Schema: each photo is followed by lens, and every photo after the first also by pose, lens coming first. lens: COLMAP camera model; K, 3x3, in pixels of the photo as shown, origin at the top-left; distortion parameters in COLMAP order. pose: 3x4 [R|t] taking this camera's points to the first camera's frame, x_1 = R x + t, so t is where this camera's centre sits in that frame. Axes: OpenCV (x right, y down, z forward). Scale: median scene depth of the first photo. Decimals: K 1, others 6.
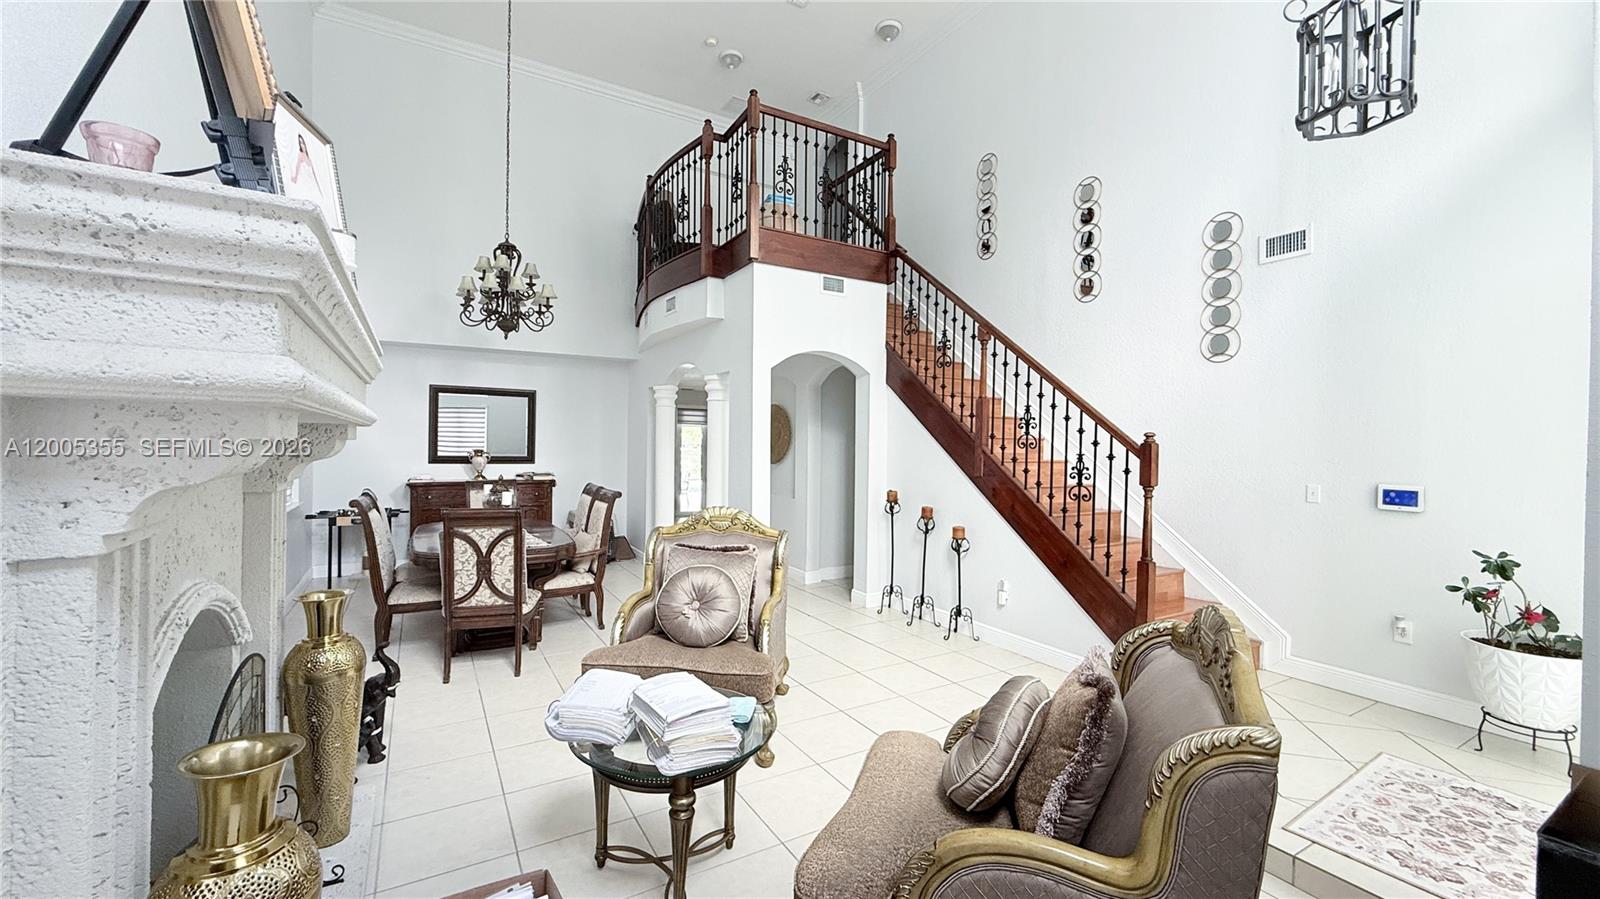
lens RADIAL K [[636.4, 0, 803.8], [0, 636.4, 443.8], [0, 0, 1]] dist [-0.004215, 0.001833]
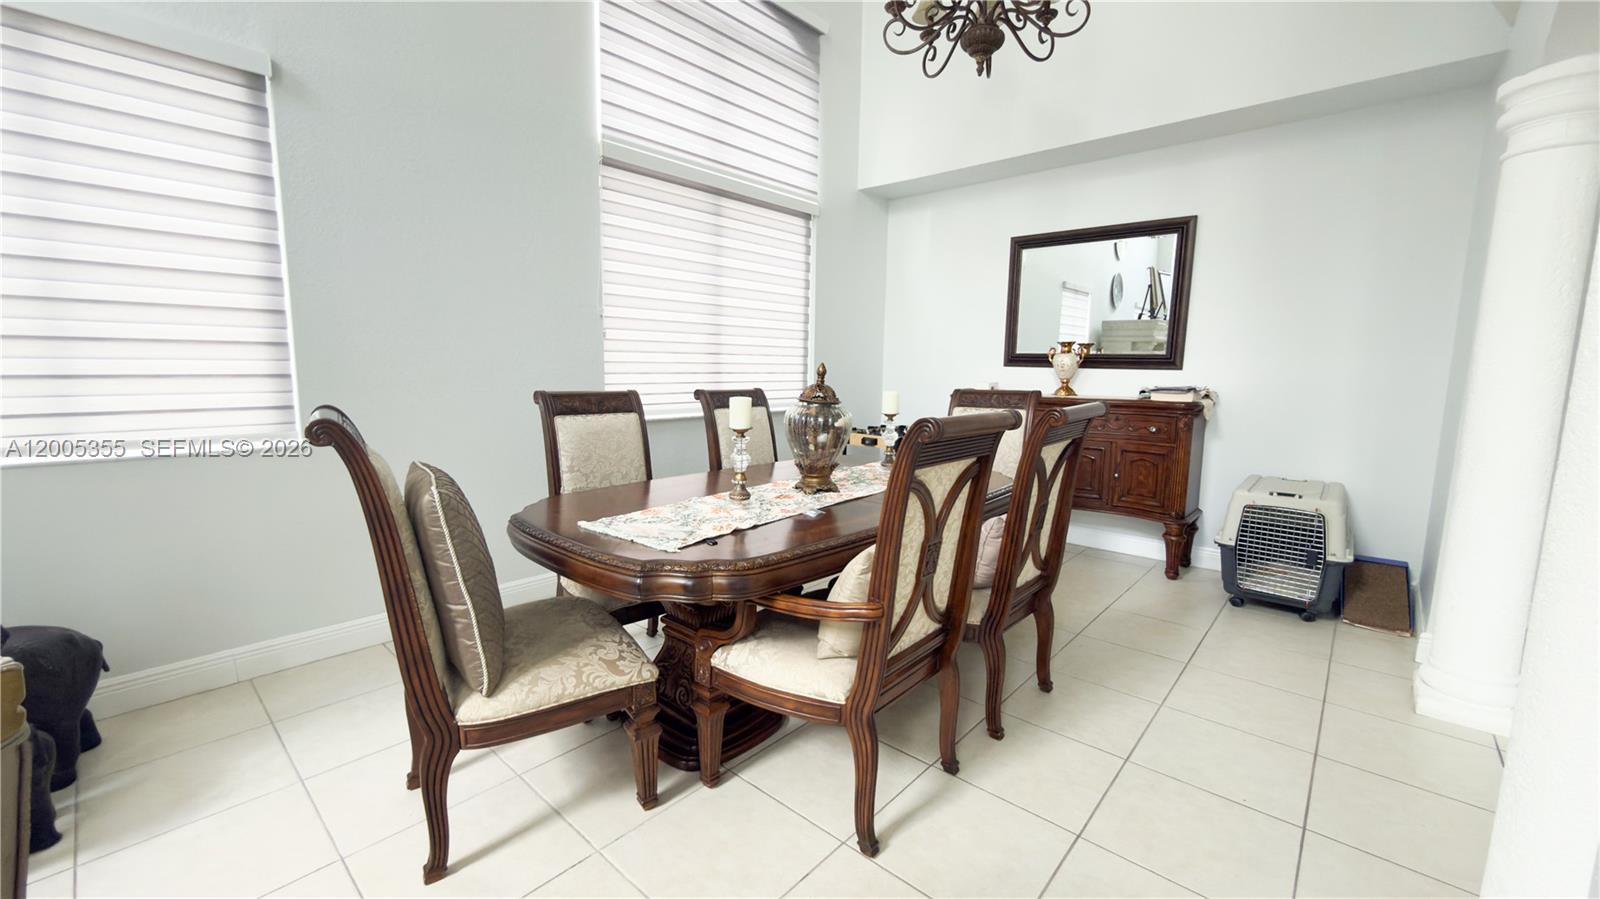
lens RADIAL K [[636.4, 0, 800.9], [0, 636.4, 447.8], [0, 0, 1]] dist [-0.004215, 0.001833]
pose [[0.284407, 0.115923, -0.951669, -0.035763], [-0.014943, 0.993078, 0.116501, 0.040383], [0.958587, -0.018913, 0.284171, 0.614640]]
